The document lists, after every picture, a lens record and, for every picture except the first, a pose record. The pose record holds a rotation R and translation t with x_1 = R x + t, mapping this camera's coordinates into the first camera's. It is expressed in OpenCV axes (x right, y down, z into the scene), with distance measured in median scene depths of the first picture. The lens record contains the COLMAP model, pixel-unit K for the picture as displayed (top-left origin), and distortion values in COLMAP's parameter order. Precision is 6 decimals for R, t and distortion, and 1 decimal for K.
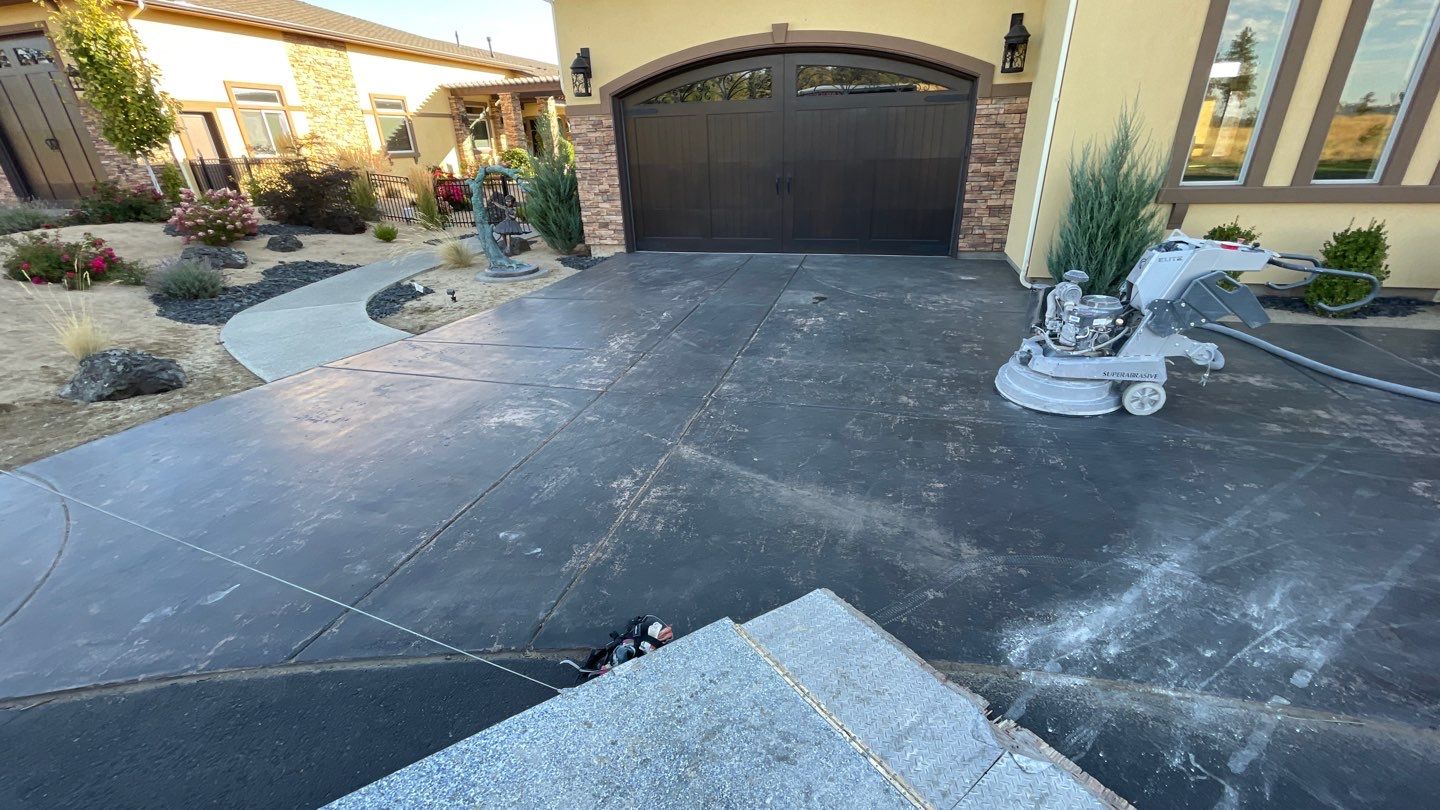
lens RADIAL K [[582.7, 0, 727.6], [0, 582.7, 402.8], [0, 0, 1]] dist [-0.001716, -0.000374]
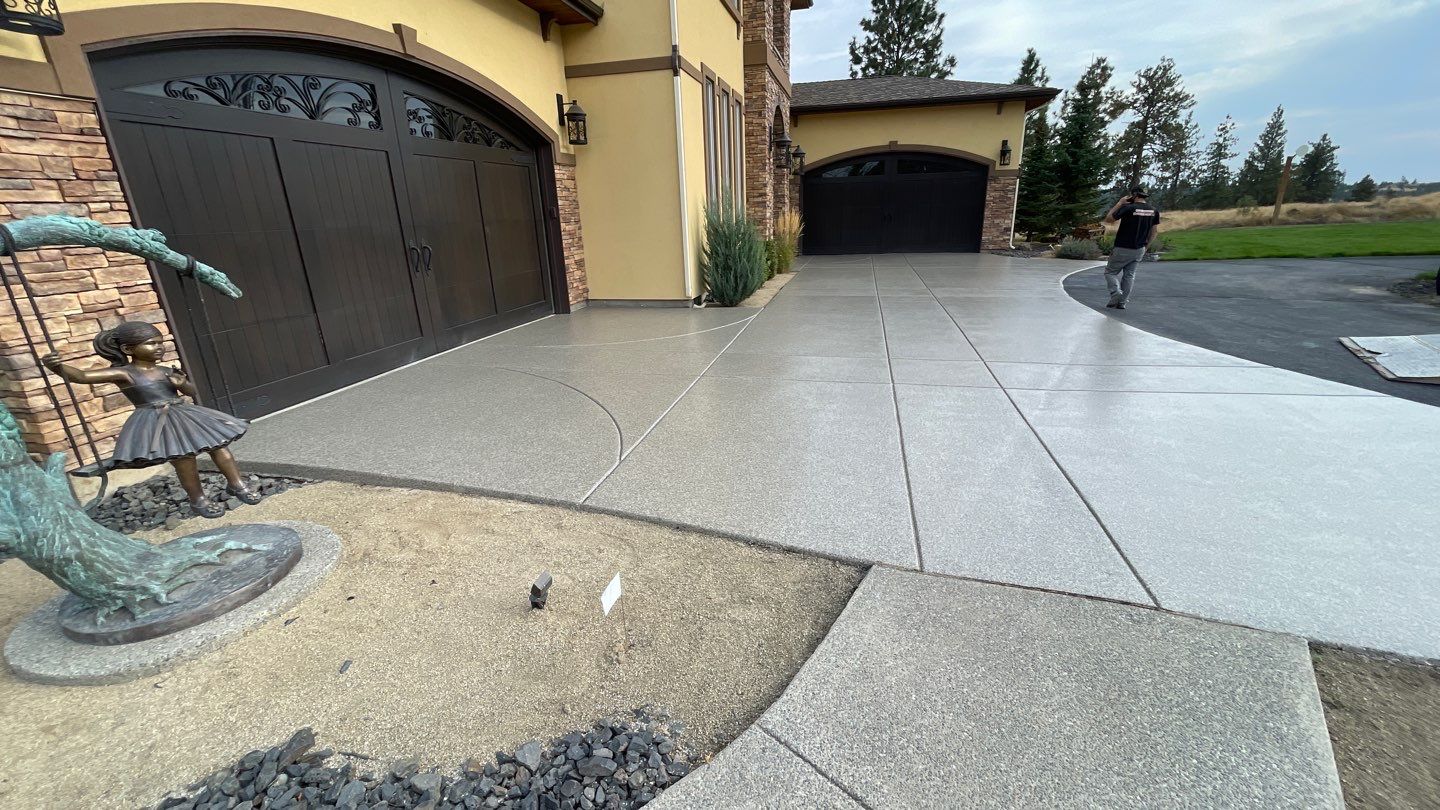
lens RADIAL K [[577.9, 0, 725.5], [0, 577.9, 404.1], [0, 0, 1]] dist [-0.009839, 0.003032]
pose [[-0.039621, -0.288355, 0.956704, -0.975042], [0.438561, 0.855287, 0.275950, -0.407974], [-0.897827, 0.430507, 0.092574, 1.098612]]
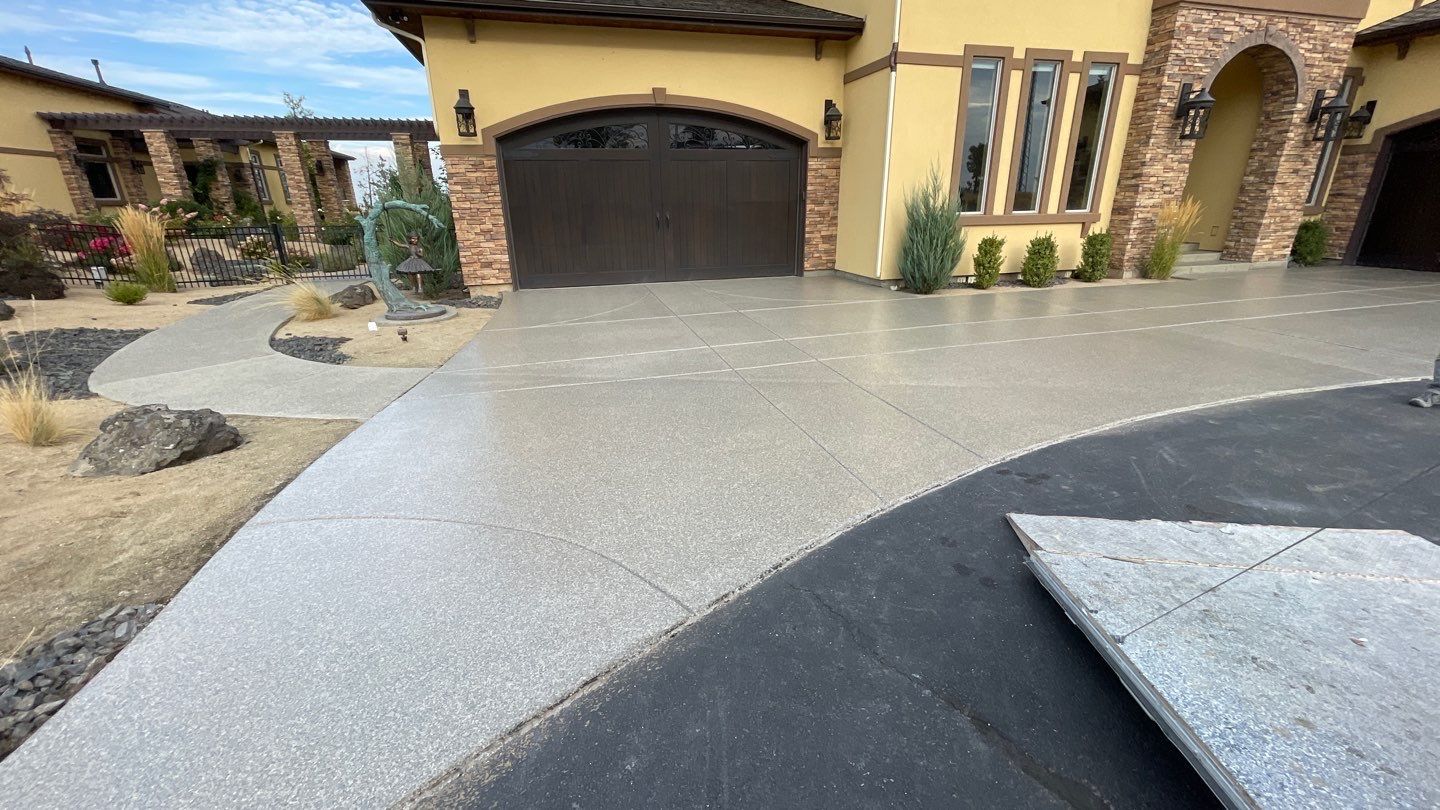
lens RADIAL K [[582.1, 0, 724.5], [0, 582.1, 403.9], [0, 0, 1]] dist [-0.000054, 0.000100]
pose [[0.857043, -0.154653, 0.491488, -0.667683], [0.200294, 0.978867, -0.041253, 0.075522], [-0.474721, 0.133798, 0.869907, -0.013032]]
